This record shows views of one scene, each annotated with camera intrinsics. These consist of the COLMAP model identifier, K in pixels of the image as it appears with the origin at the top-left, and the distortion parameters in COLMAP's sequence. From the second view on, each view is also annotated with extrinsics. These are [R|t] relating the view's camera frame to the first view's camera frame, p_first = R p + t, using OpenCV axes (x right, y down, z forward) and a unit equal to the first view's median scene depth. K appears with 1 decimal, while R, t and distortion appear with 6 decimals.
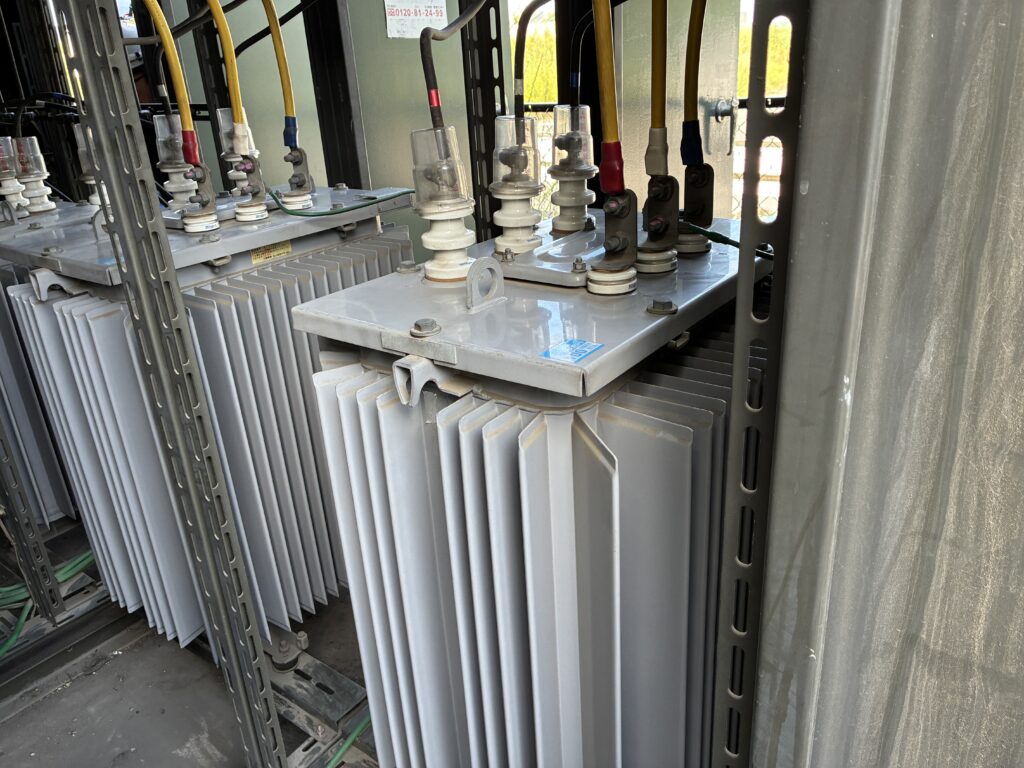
lens RADIAL K [[780.4, 0, 520.8], [0, 780.4, 381.6], [0, 0, 1]] dist [0.053836, -0.069894]
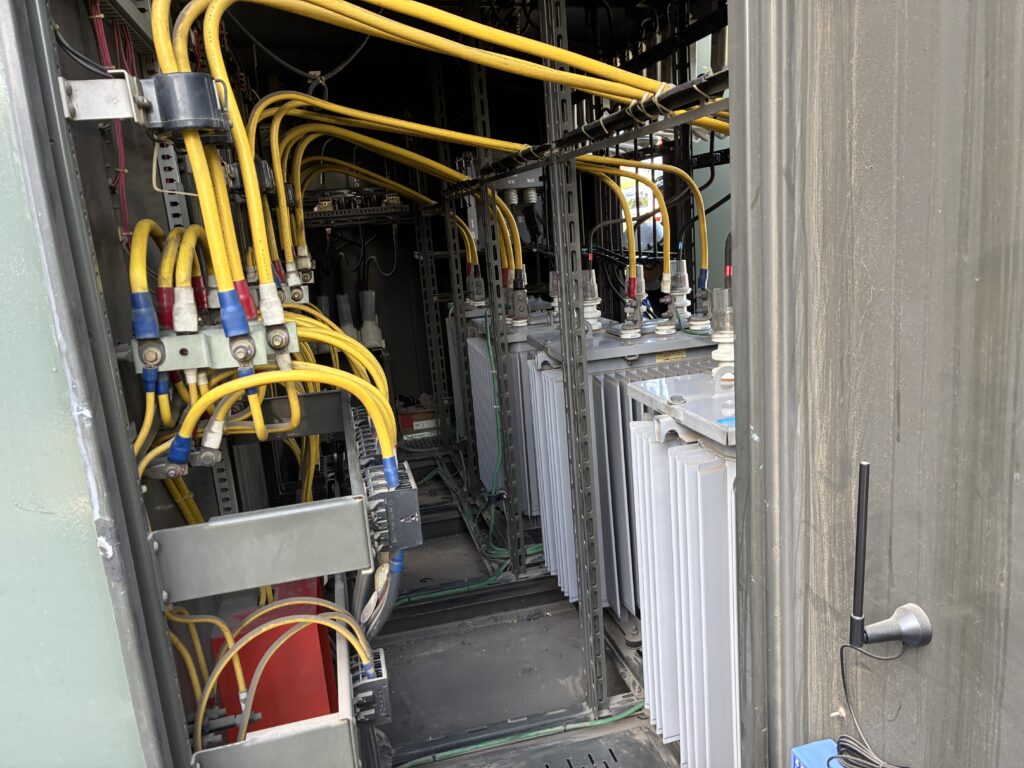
lens RADIAL K [[780.4, 0, 512.1], [0, 780.4, 392.9], [0, 0, 1]] dist [0.053836, -0.069894]
pose [[0.769213, 0.133496, -0.624892, 0.545393], [-0.214940, 0.975004, -0.056290, 0.073384], [0.601758, 0.177614, 0.778679, -0.466504]]
